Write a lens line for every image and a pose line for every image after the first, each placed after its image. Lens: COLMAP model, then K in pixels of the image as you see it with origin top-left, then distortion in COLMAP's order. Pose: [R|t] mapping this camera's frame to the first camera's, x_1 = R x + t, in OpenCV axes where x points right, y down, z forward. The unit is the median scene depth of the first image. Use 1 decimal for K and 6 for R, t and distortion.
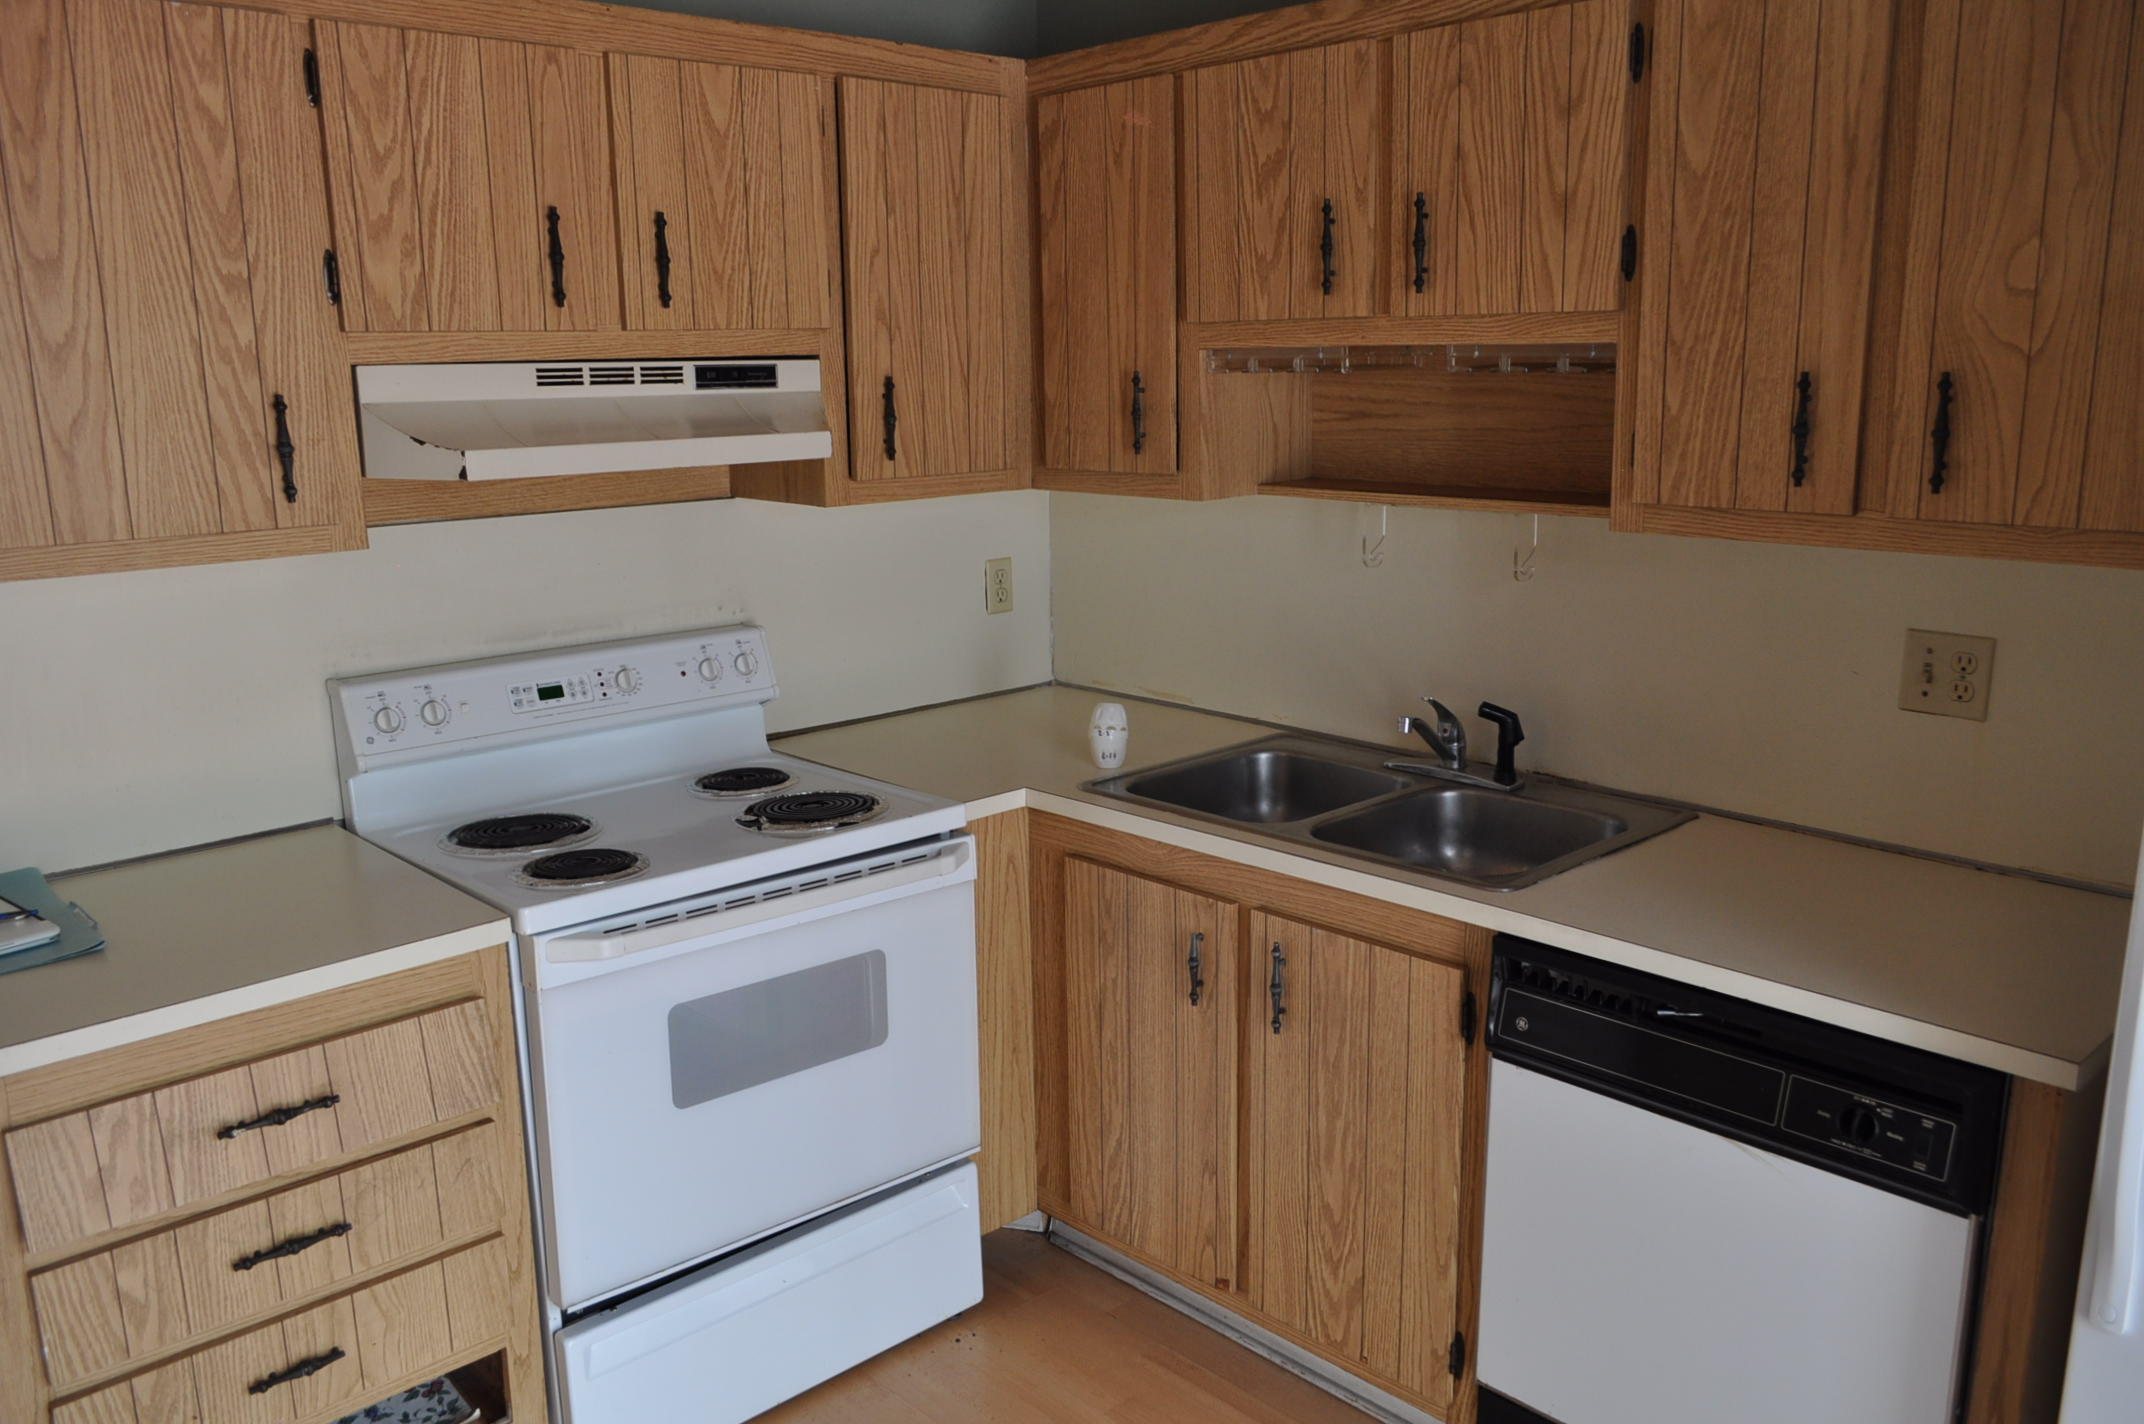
lens RADIAL K [[1639.4, 0, 1081.8], [0, 1639.4, 722.9], [0, 0, 1]] dist [-0.011040, 0.006972]
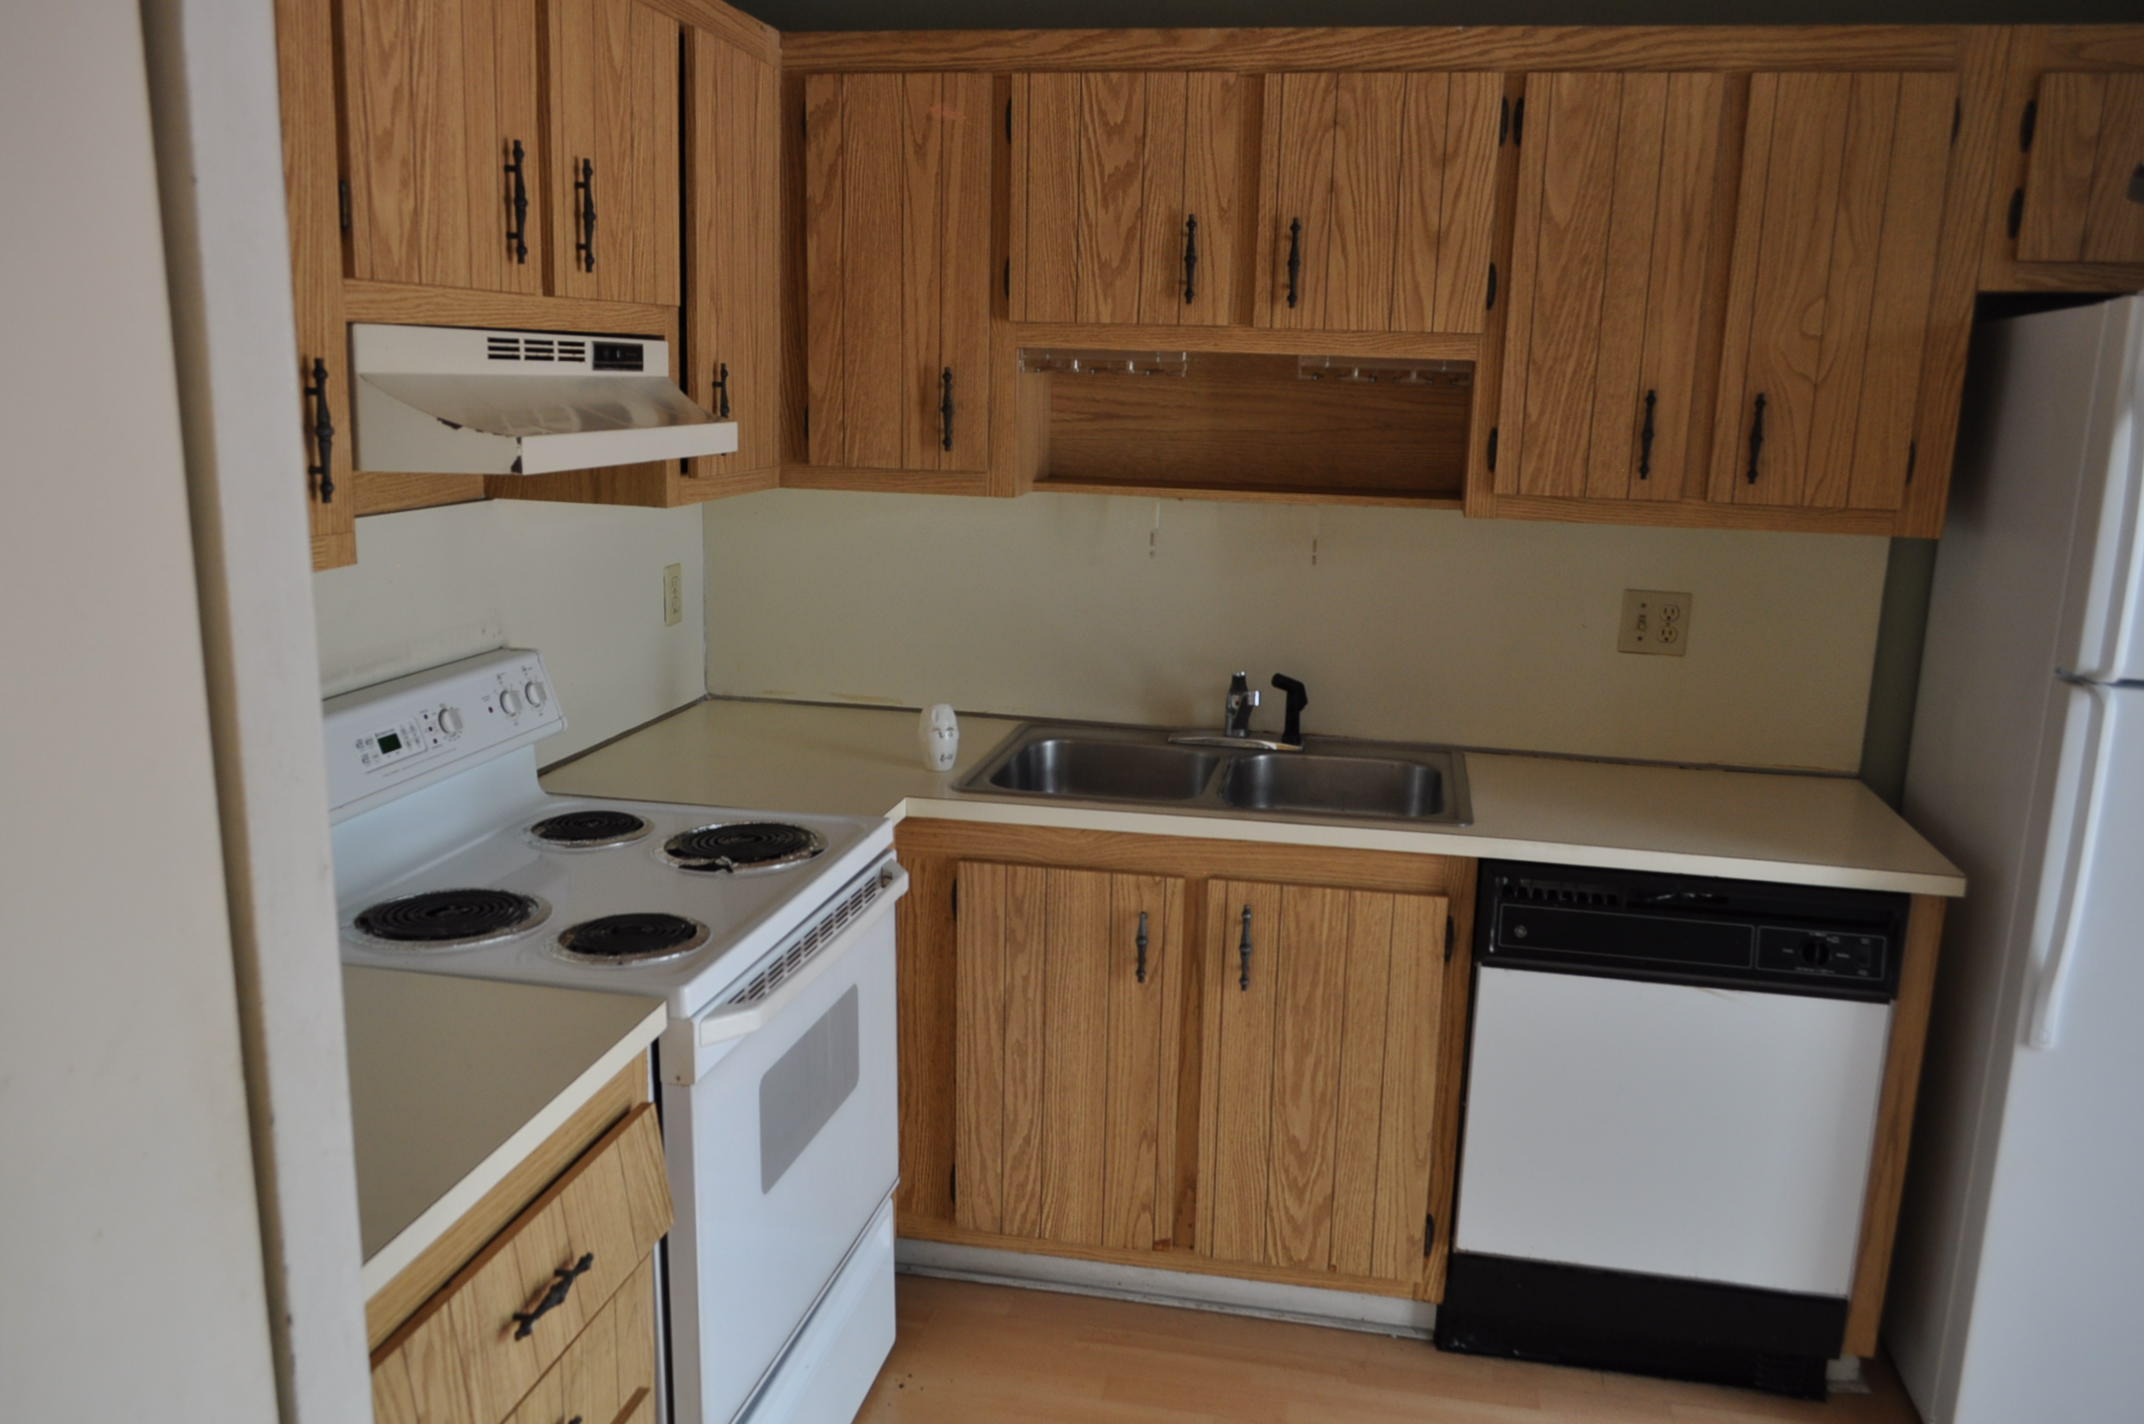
lens RADIAL K [[1639.4, 0, 1081.8], [0, 1639.4, 722.9], [0, 0, 1]] dist [-0.011040, 0.006972]
pose [[0.817128, -0.085572, 0.570070, -0.584642], [0.087900, 0.995852, 0.023492, -0.020416], [-0.569716, 0.030913, 0.821260, 0.178615]]
